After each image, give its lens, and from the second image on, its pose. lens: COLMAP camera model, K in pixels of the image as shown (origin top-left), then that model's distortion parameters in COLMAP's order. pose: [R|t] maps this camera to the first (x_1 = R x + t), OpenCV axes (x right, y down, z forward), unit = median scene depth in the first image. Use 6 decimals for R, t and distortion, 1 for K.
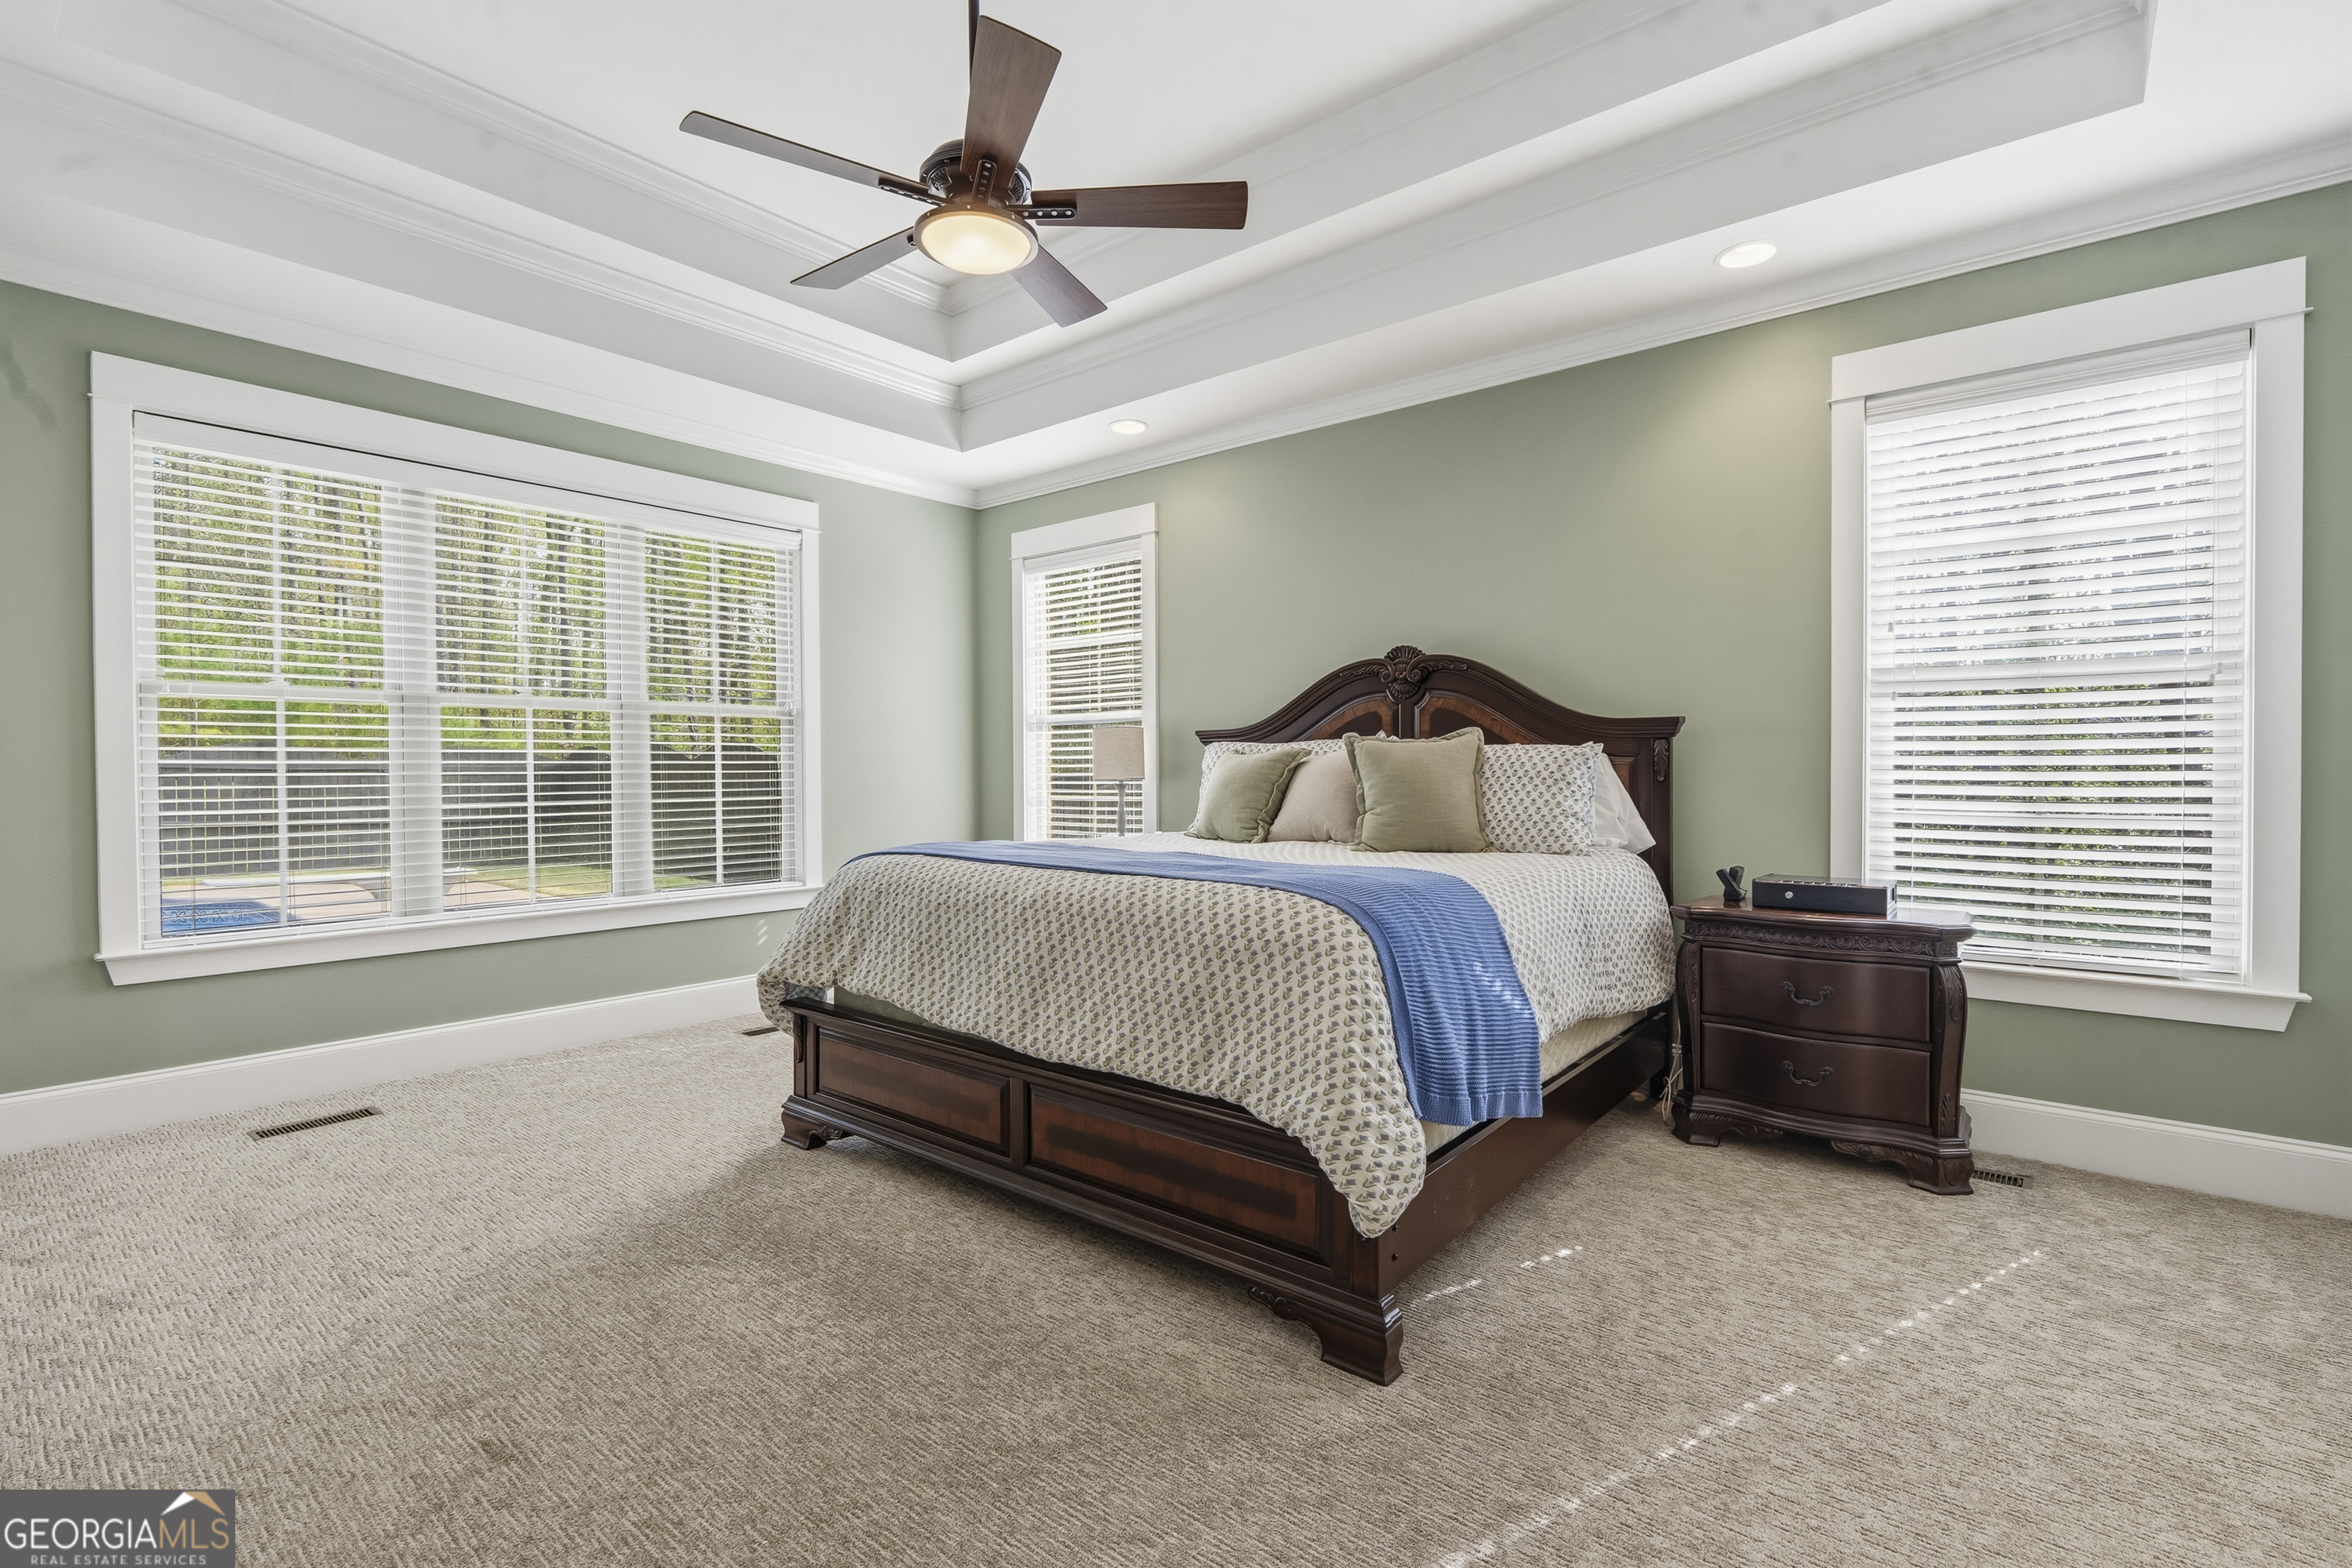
lens RADIAL K [[1122.4, 0, 1176.0], [0, 1122.4, 784.0], [0, 0, 1]] dist [0.021657, 0.000776]
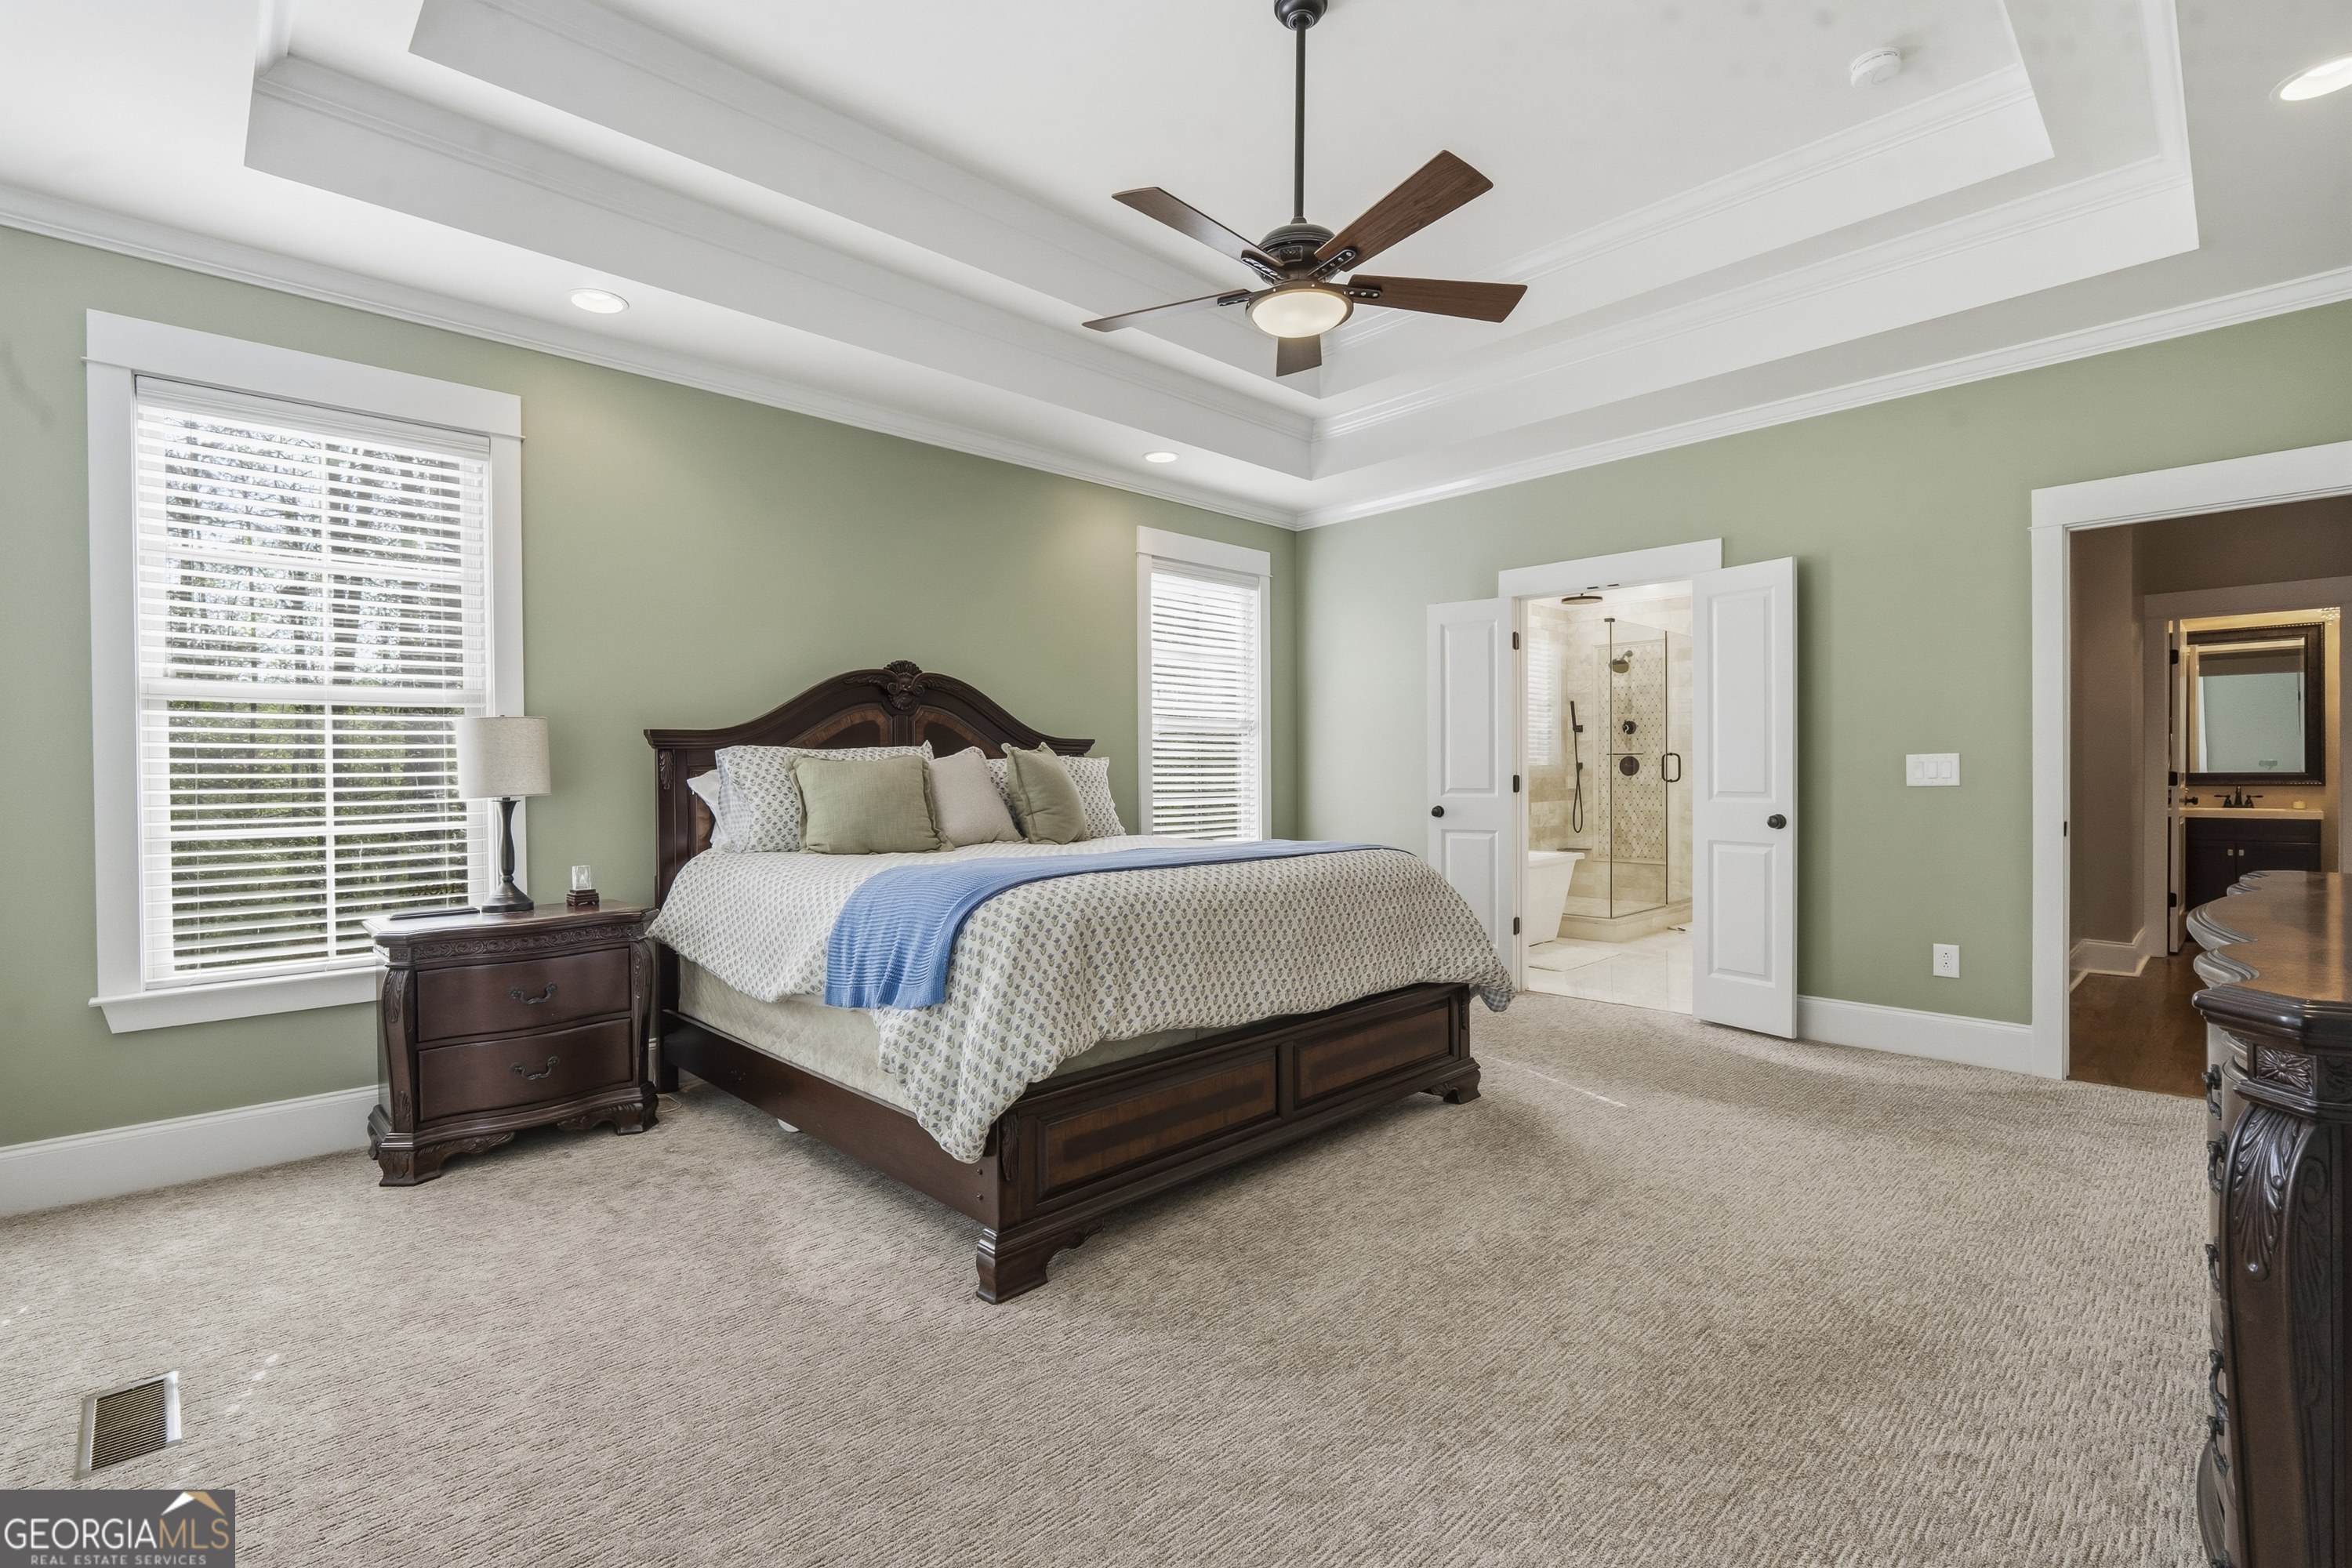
lens RADIAL K [[1052.9, 0, 1171.0], [0, 1052.9, 781.0], [0, 0, 1]] dist [-0.012664, 0.003322]
pose [[0.131759, -0.008751, 0.991243, -0.955839], [0.024002, 0.999696, 0.005635, -0.009494], [-0.990991, 0.023050, 0.131929, 0.764401]]
